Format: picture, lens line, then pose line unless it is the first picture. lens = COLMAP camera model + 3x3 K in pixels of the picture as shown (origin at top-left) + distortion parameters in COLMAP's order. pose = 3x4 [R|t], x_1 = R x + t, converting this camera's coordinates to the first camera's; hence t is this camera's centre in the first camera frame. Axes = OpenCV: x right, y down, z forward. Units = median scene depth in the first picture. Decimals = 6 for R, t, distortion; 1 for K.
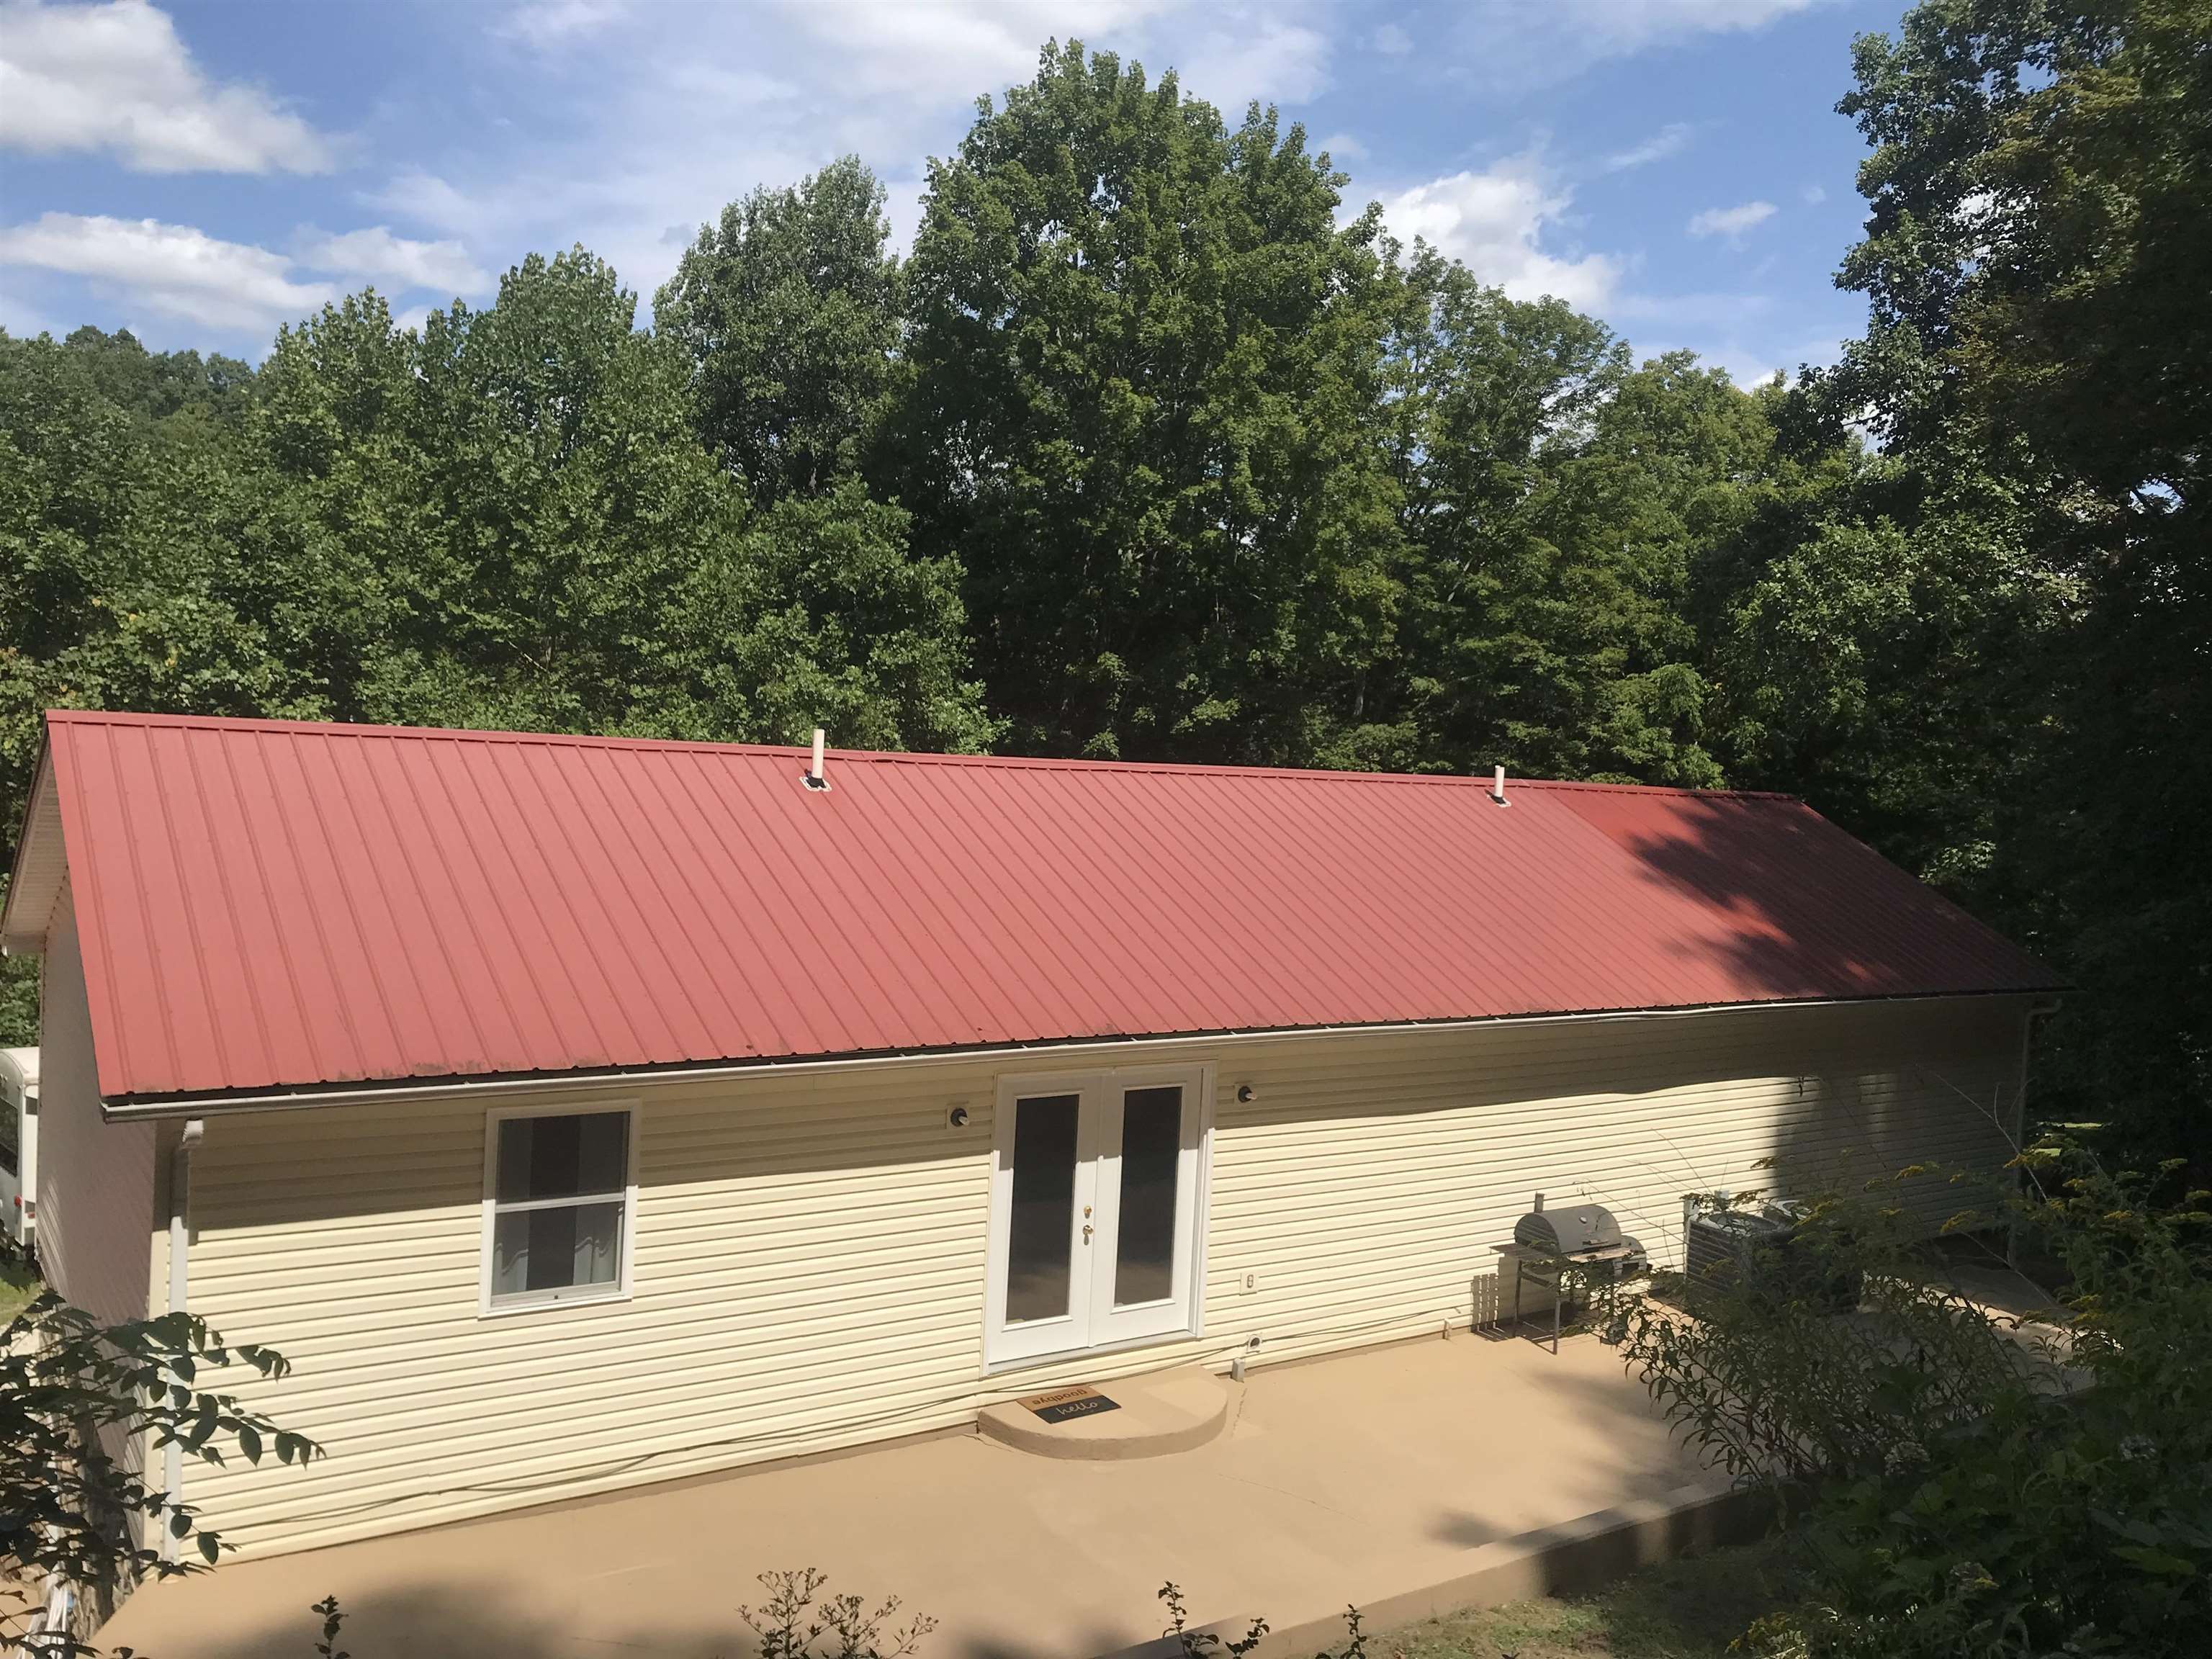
lens RADIAL K [[1812.0, 0, 1106.0], [0, 1812.0, 829.5], [0, 0, 1]] dist [0.132576, -0.218067]
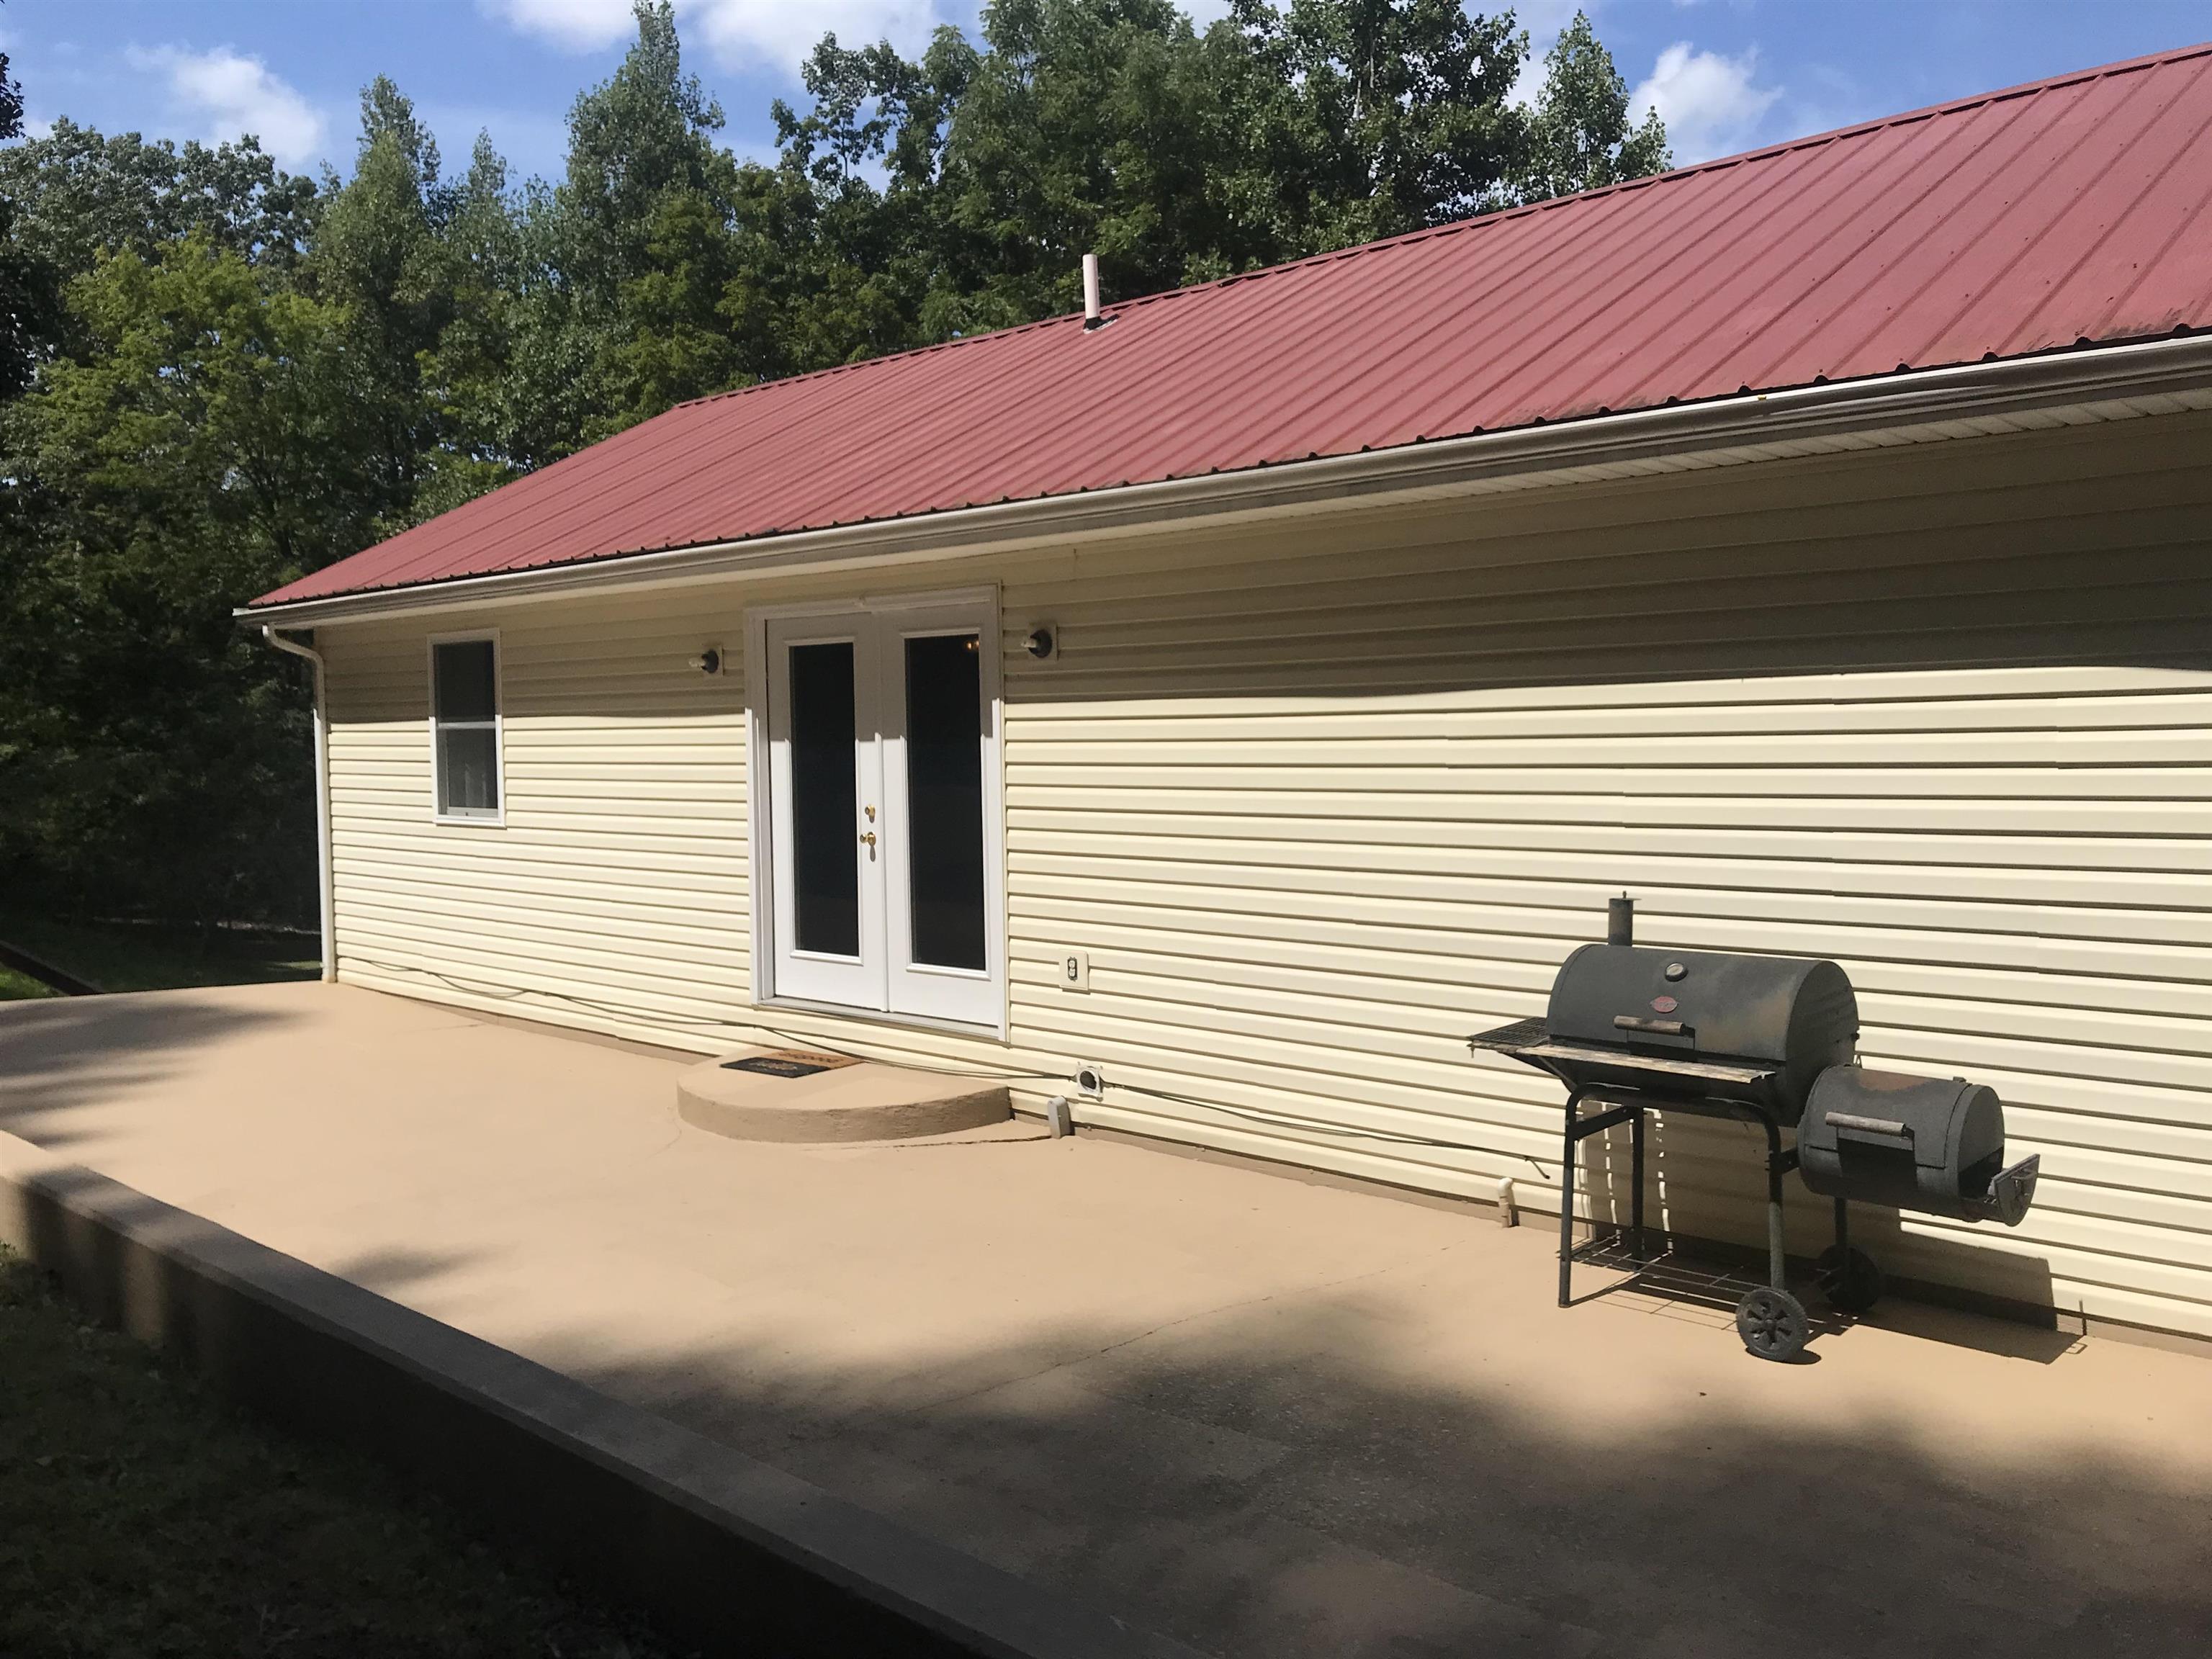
lens RADIAL K [[1831.0, 0, 1106.0], [0, 1831.0, 829.5], [0, 0, 1]] dist [0.014123, -0.060906]
pose [[0.214693, -0.002360, -0.976679, 0.686699], [-0.012951, 0.999902, -0.005263, 0.218582], [0.976596, 0.013779, 0.214641, 0.940697]]
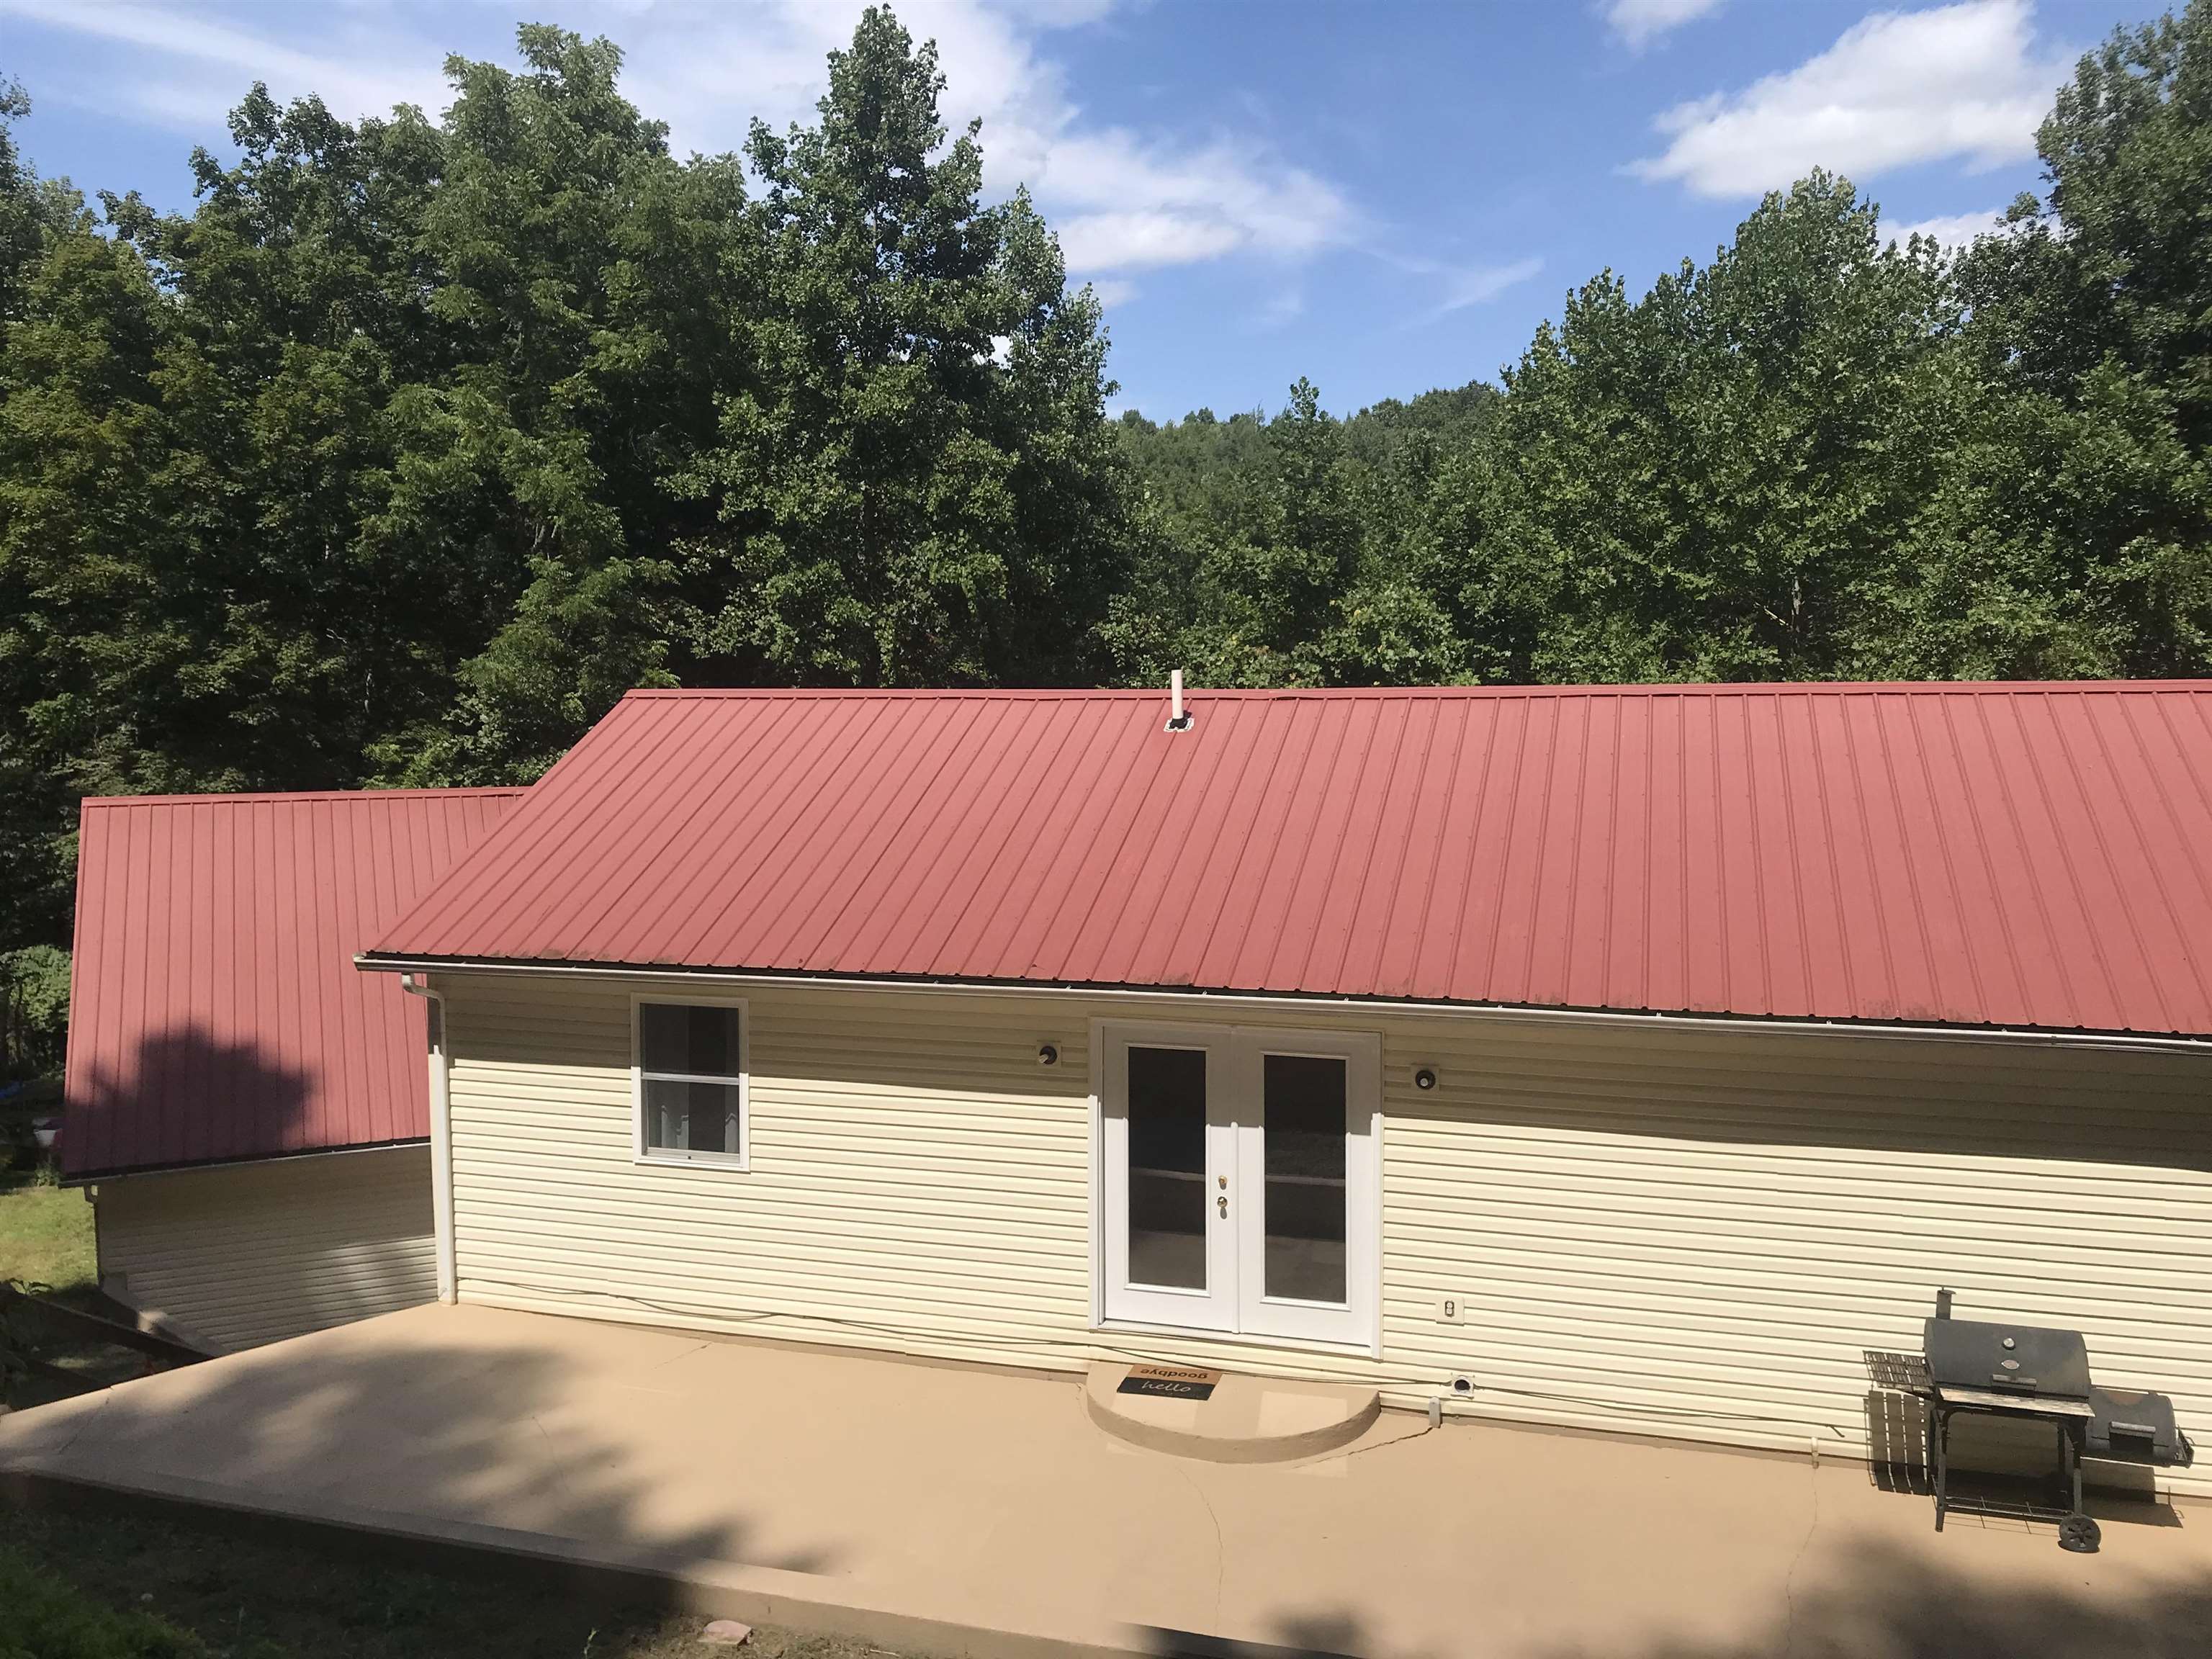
lens RADIAL K [[1871.8, 0, 1103.9], [0, 1871.8, 758.8], [0, 0, 1]] dist [0.092892, -0.145831]
pose [[0.625899, -0.023091, -0.779563, 0.692923], [0.002278, 0.999611, -0.027781, 0.024135], [0.779901, 0.015612, 0.625708, 0.362190]]
